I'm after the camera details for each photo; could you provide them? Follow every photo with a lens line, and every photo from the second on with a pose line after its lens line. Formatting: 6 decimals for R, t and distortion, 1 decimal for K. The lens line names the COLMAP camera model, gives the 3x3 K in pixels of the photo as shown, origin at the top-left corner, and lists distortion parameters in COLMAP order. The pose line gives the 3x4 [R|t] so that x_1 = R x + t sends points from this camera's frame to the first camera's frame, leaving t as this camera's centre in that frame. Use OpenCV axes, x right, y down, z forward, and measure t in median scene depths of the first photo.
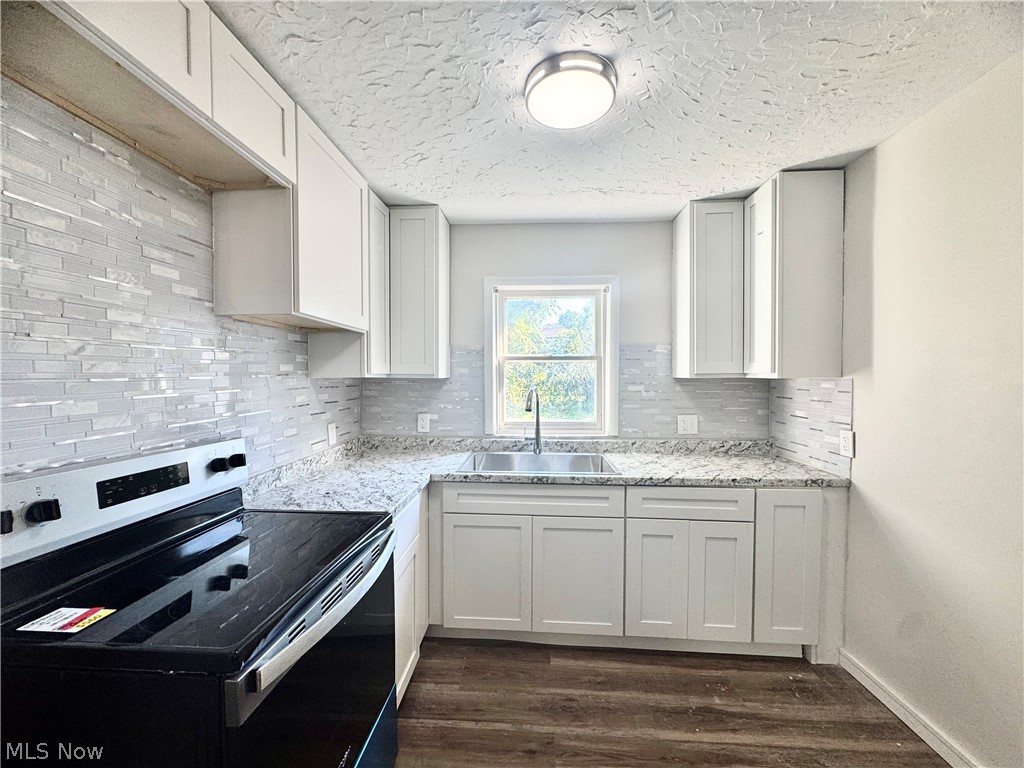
lens RADIAL K [[406.8, 0, 511.3], [0, 406.8, 386.4], [0, 0, 1]] dist [-0.000270, -0.000031]
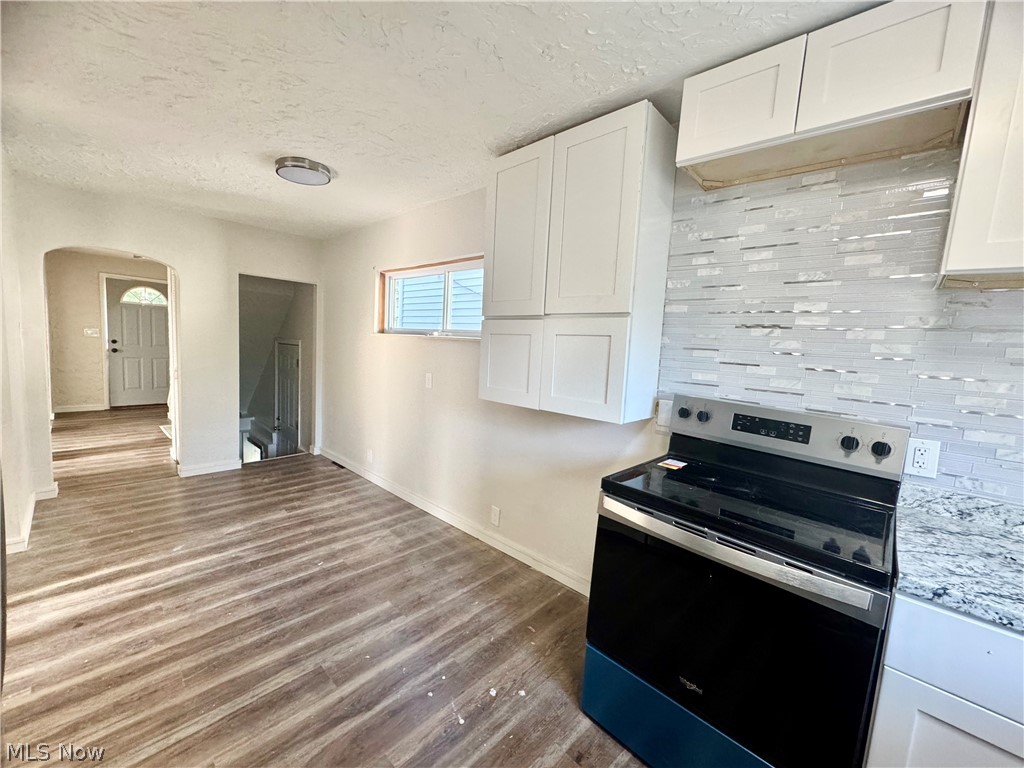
lens RADIAL K [[406.8, 0, 511.3], [0, 406.8, 386.4], [0, 0, 1]] dist [-0.000270, -0.000031]
pose [[-0.644624, 0.047451, -0.763026, 0.189770], [-0.082429, 0.987939, 0.131076, -0.002701], [0.760043, 0.147391, -0.632938, 0.314041]]
